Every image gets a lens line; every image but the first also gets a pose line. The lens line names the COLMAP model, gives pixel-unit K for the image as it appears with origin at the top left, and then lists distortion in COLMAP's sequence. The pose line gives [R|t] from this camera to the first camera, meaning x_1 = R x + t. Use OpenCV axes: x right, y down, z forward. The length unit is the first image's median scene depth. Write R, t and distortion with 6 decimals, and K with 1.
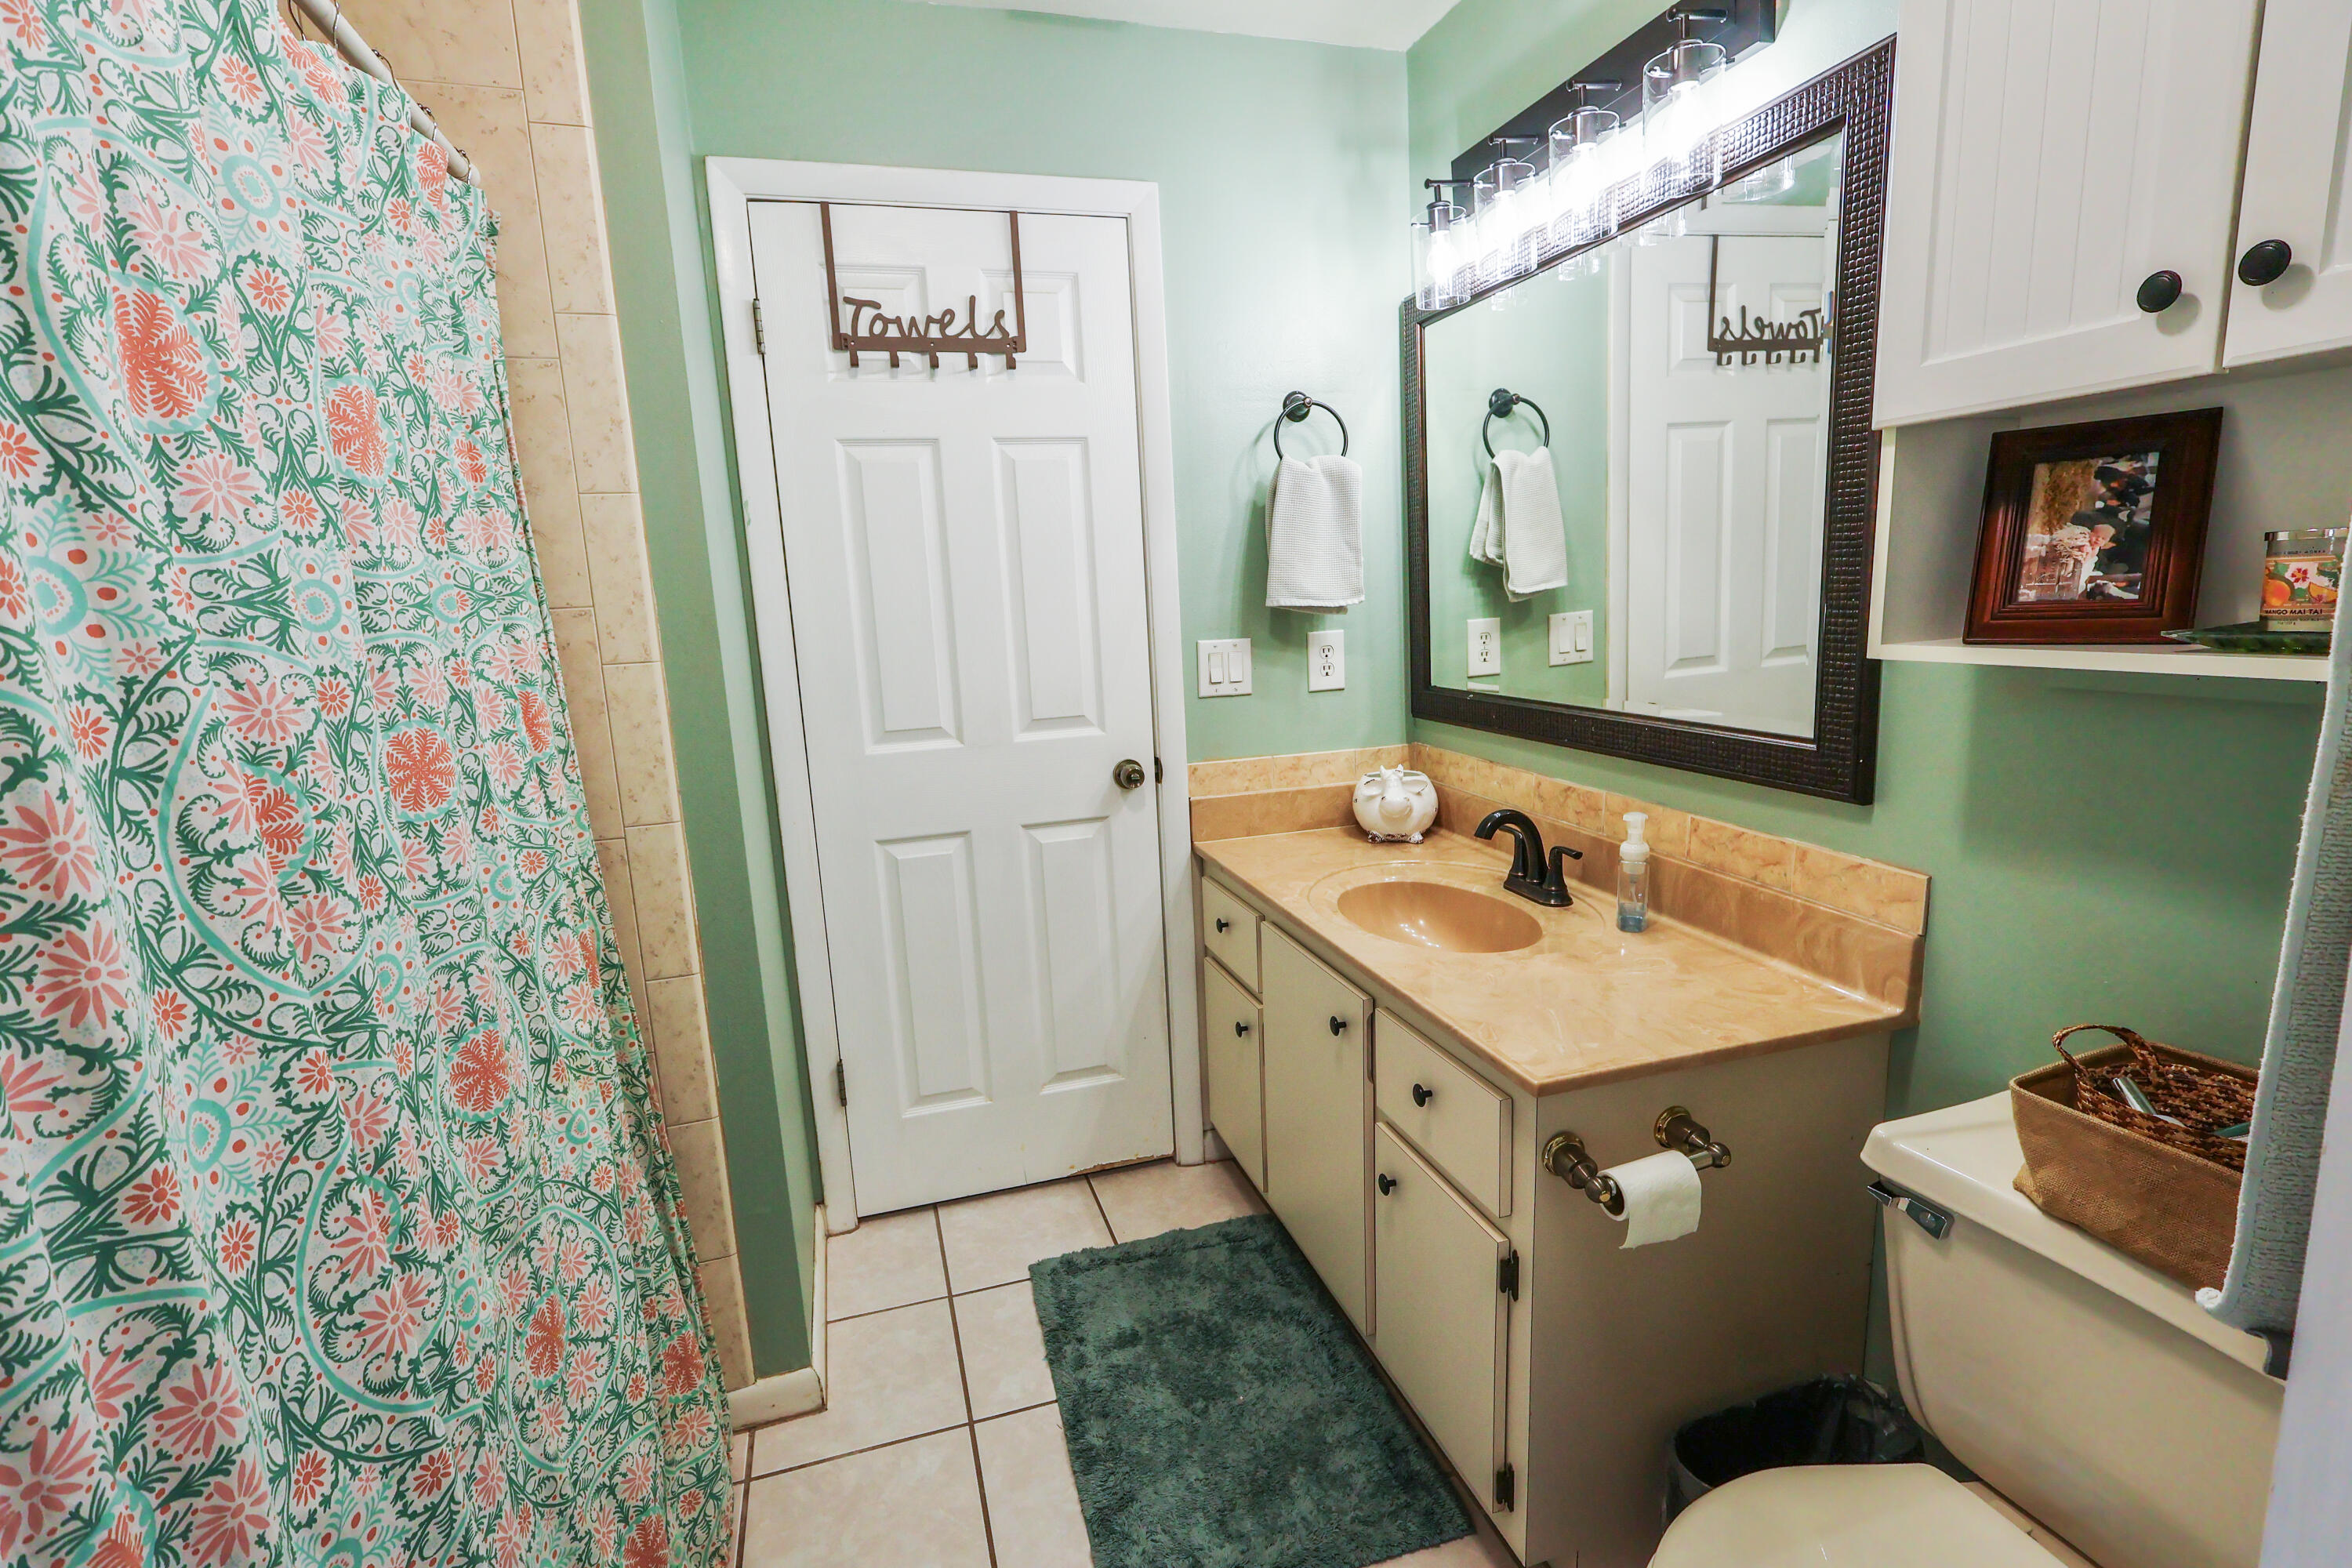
lens RADIAL K [[1083.8, 0, 1174.8], [0, 1083.8, 782.7], [0, 0, 1]] dist [0.000125, 0.002098]
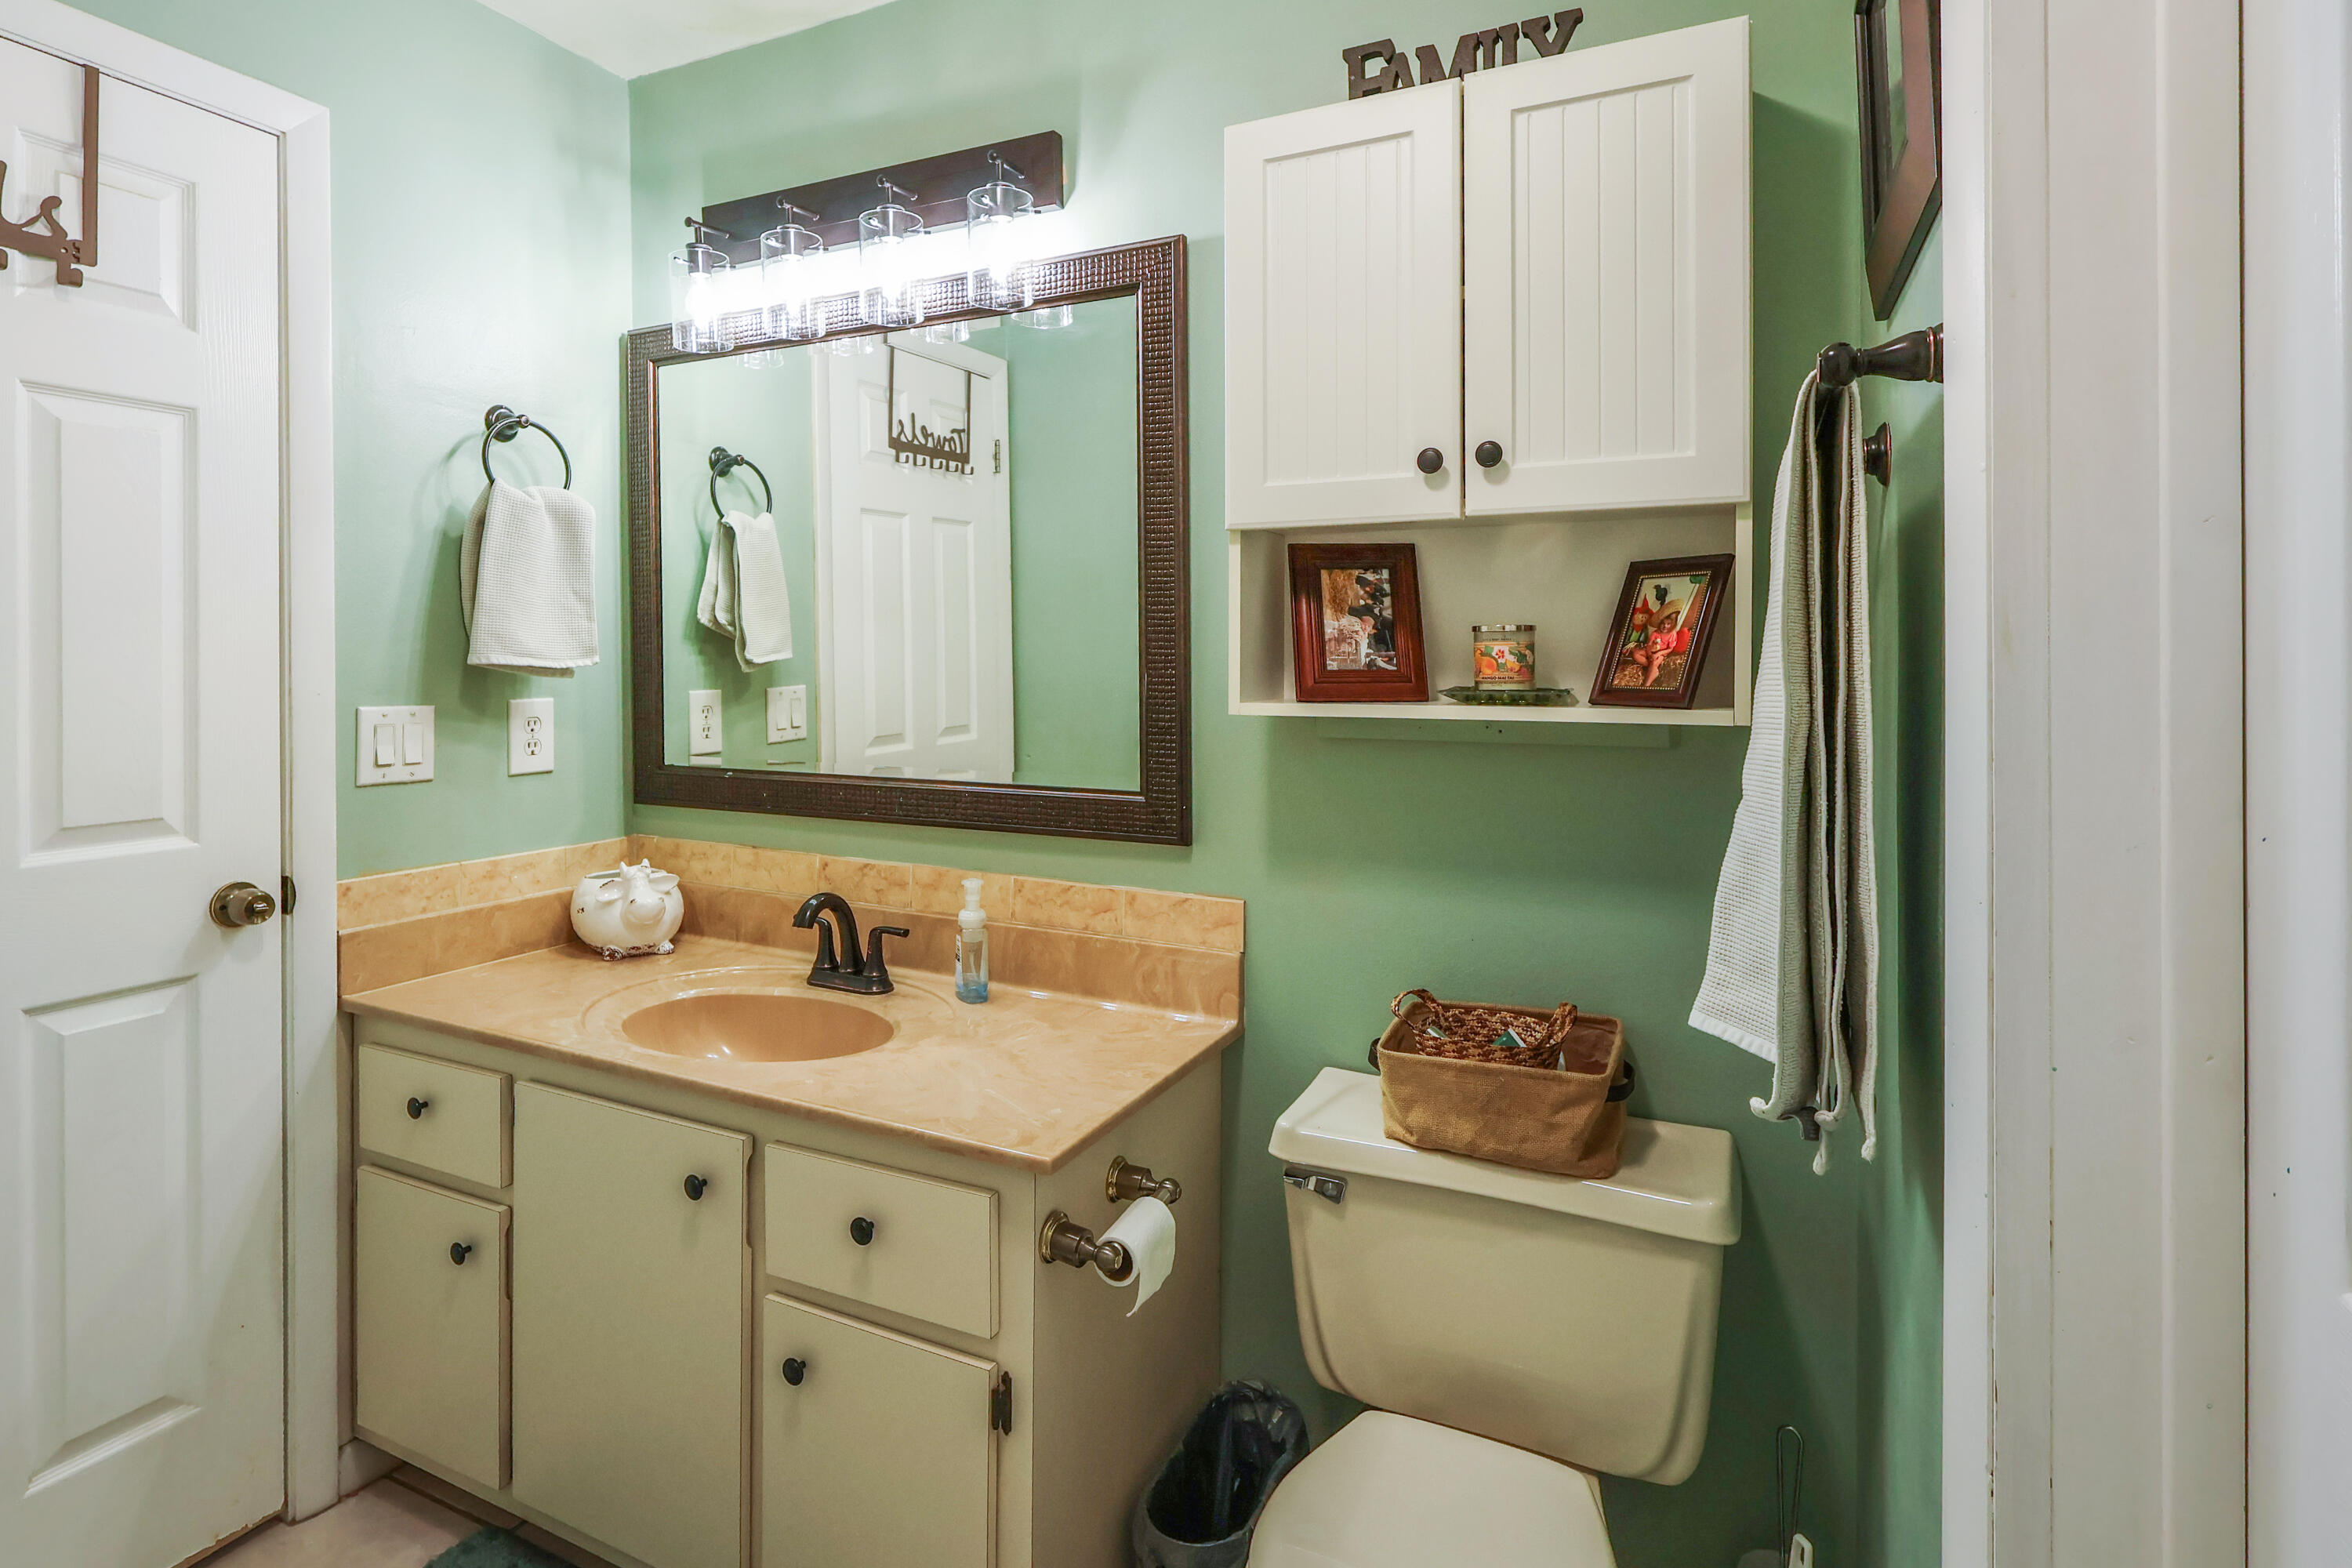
lens RADIAL K [[1189.3, 0, 1126.2], [0, 1189.3, 663.5], [0, 0, 1]] dist [-0.000311, 0.000640]
pose [[0.690829, 0.044354, 0.721657, -0.239520], [0.095494, 0.983775, -0.151879, 0.011264], [-0.716685, 0.173836, 0.675385, 0.114357]]
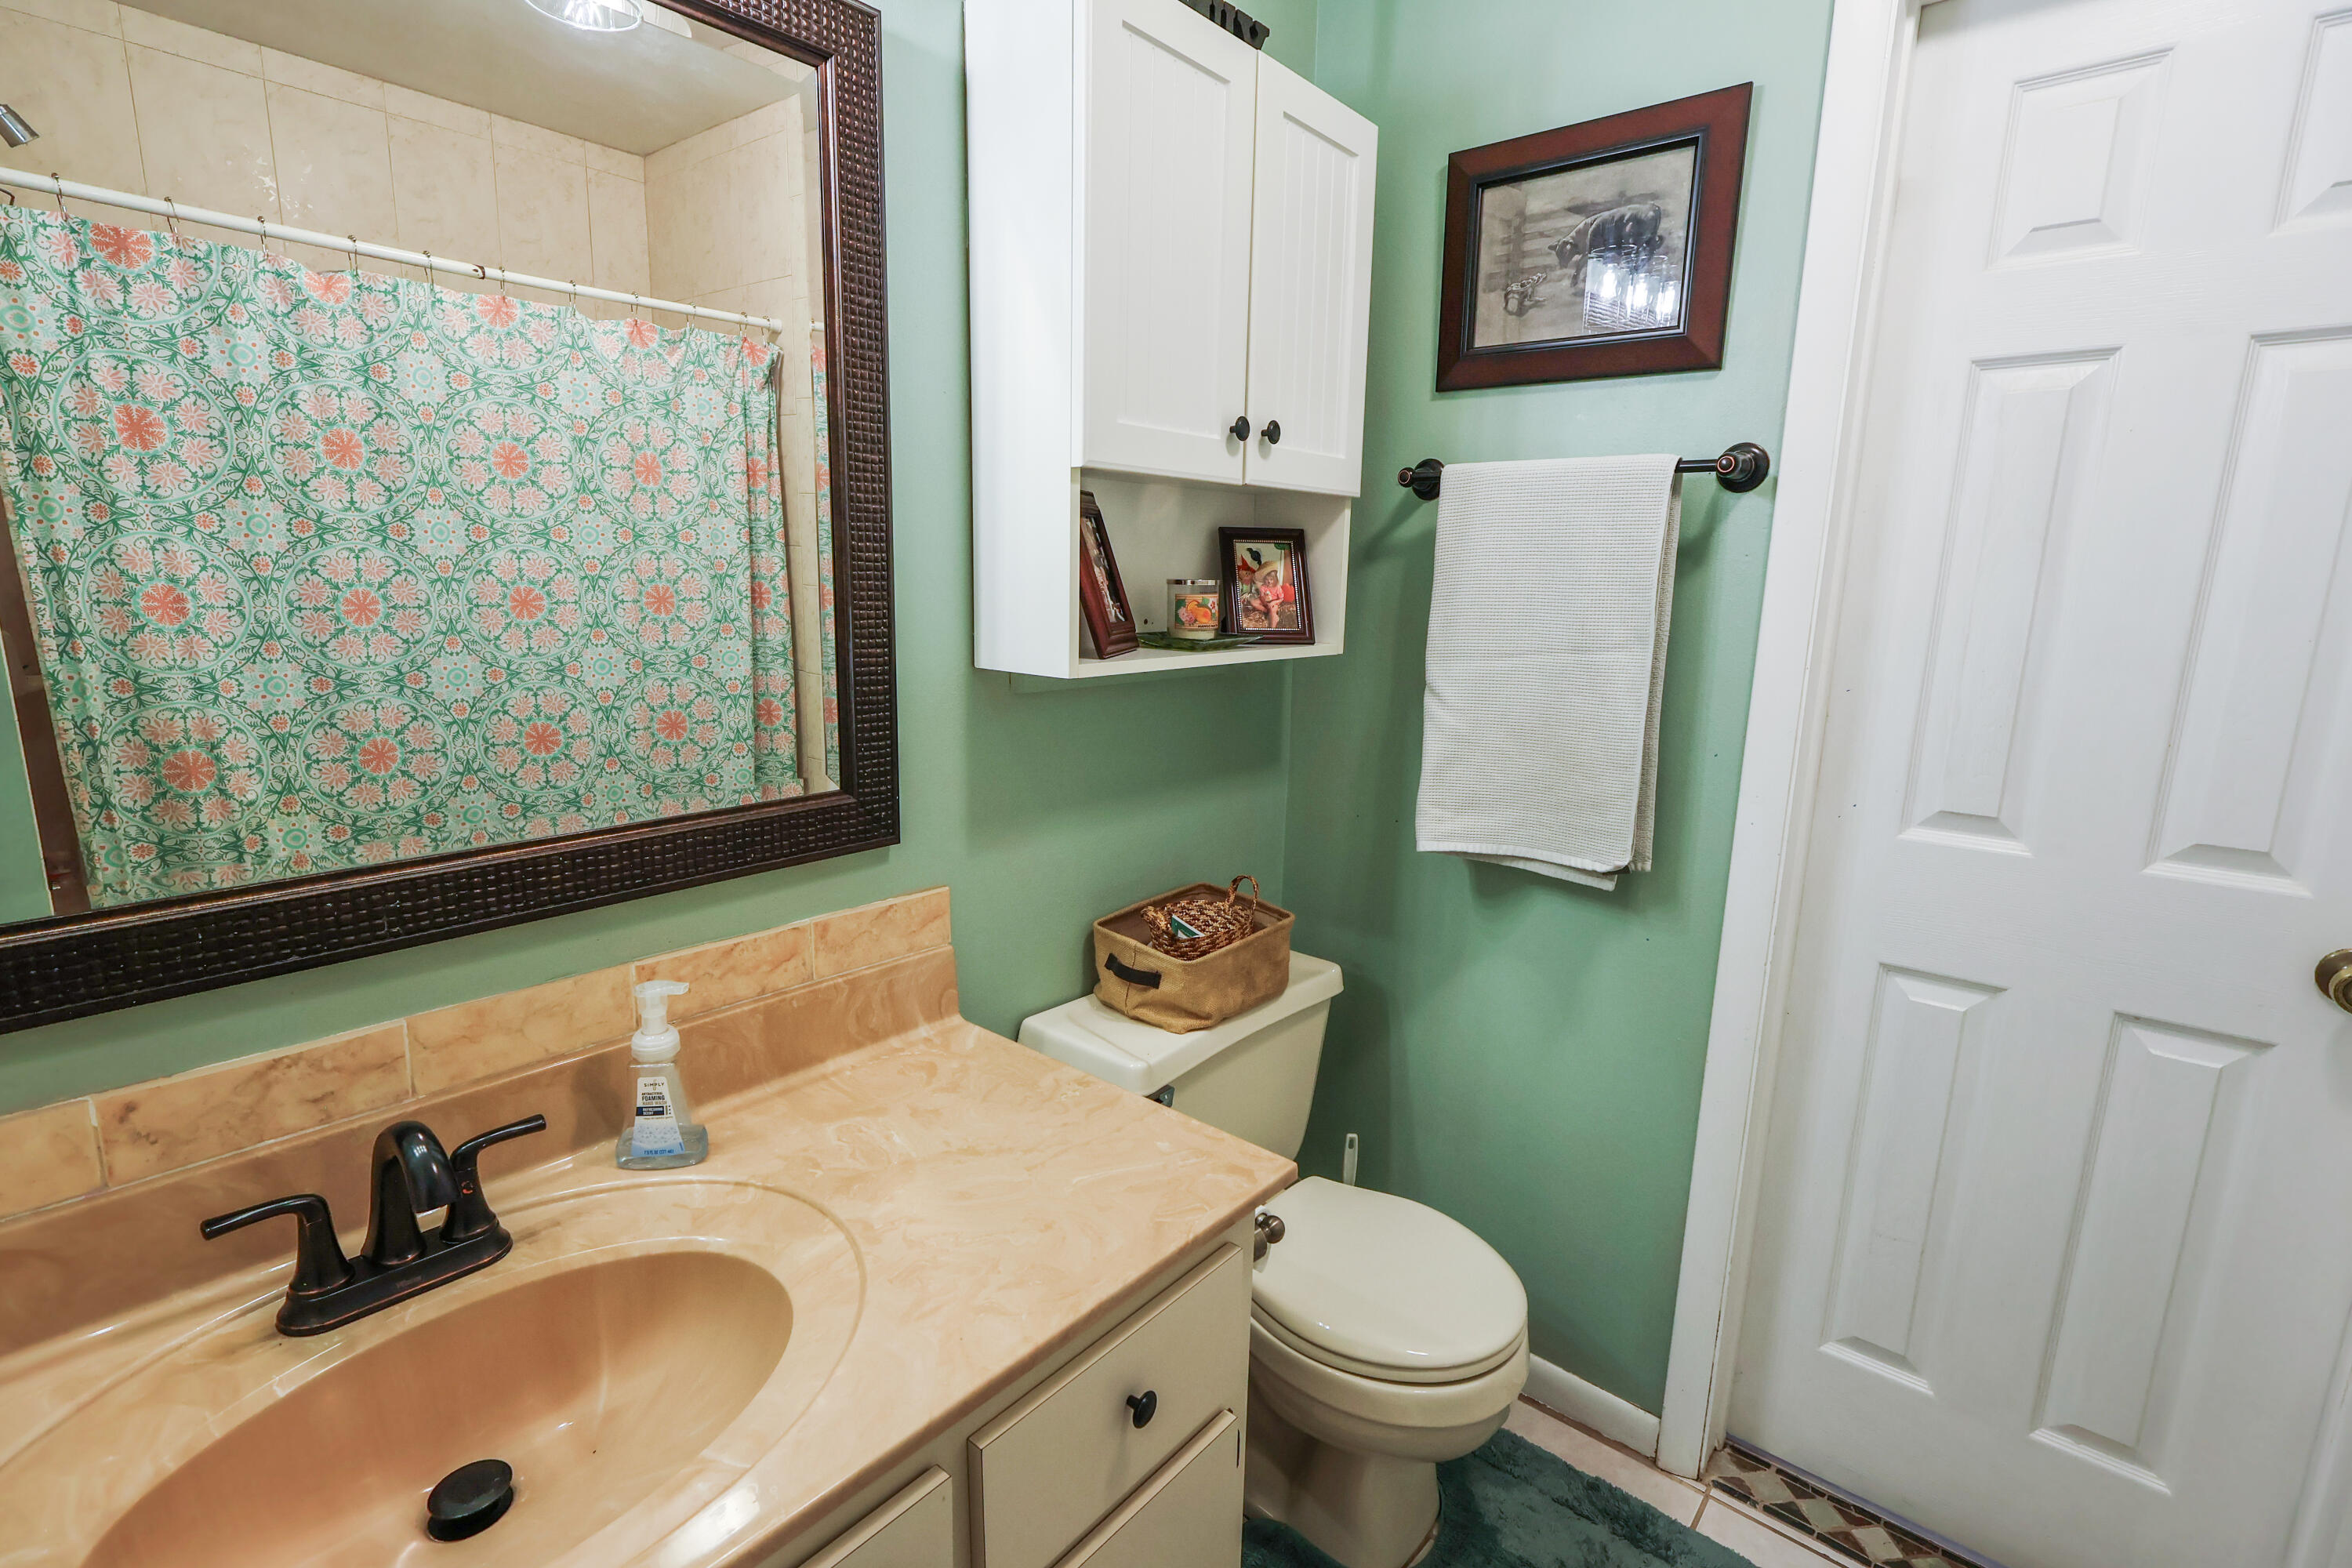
lens RADIAL K [[1083.8, 0, 1176.9], [0, 1083.8, 782.6], [0, 0, 1]] dist [0.000125, 0.002098]
pose [[-0.533777, -0.130452, 0.835503, -0.202524], [0.155155, 0.956148, 0.248412, -0.164065], [-0.831270, 0.262229, -0.490129, 0.900383]]
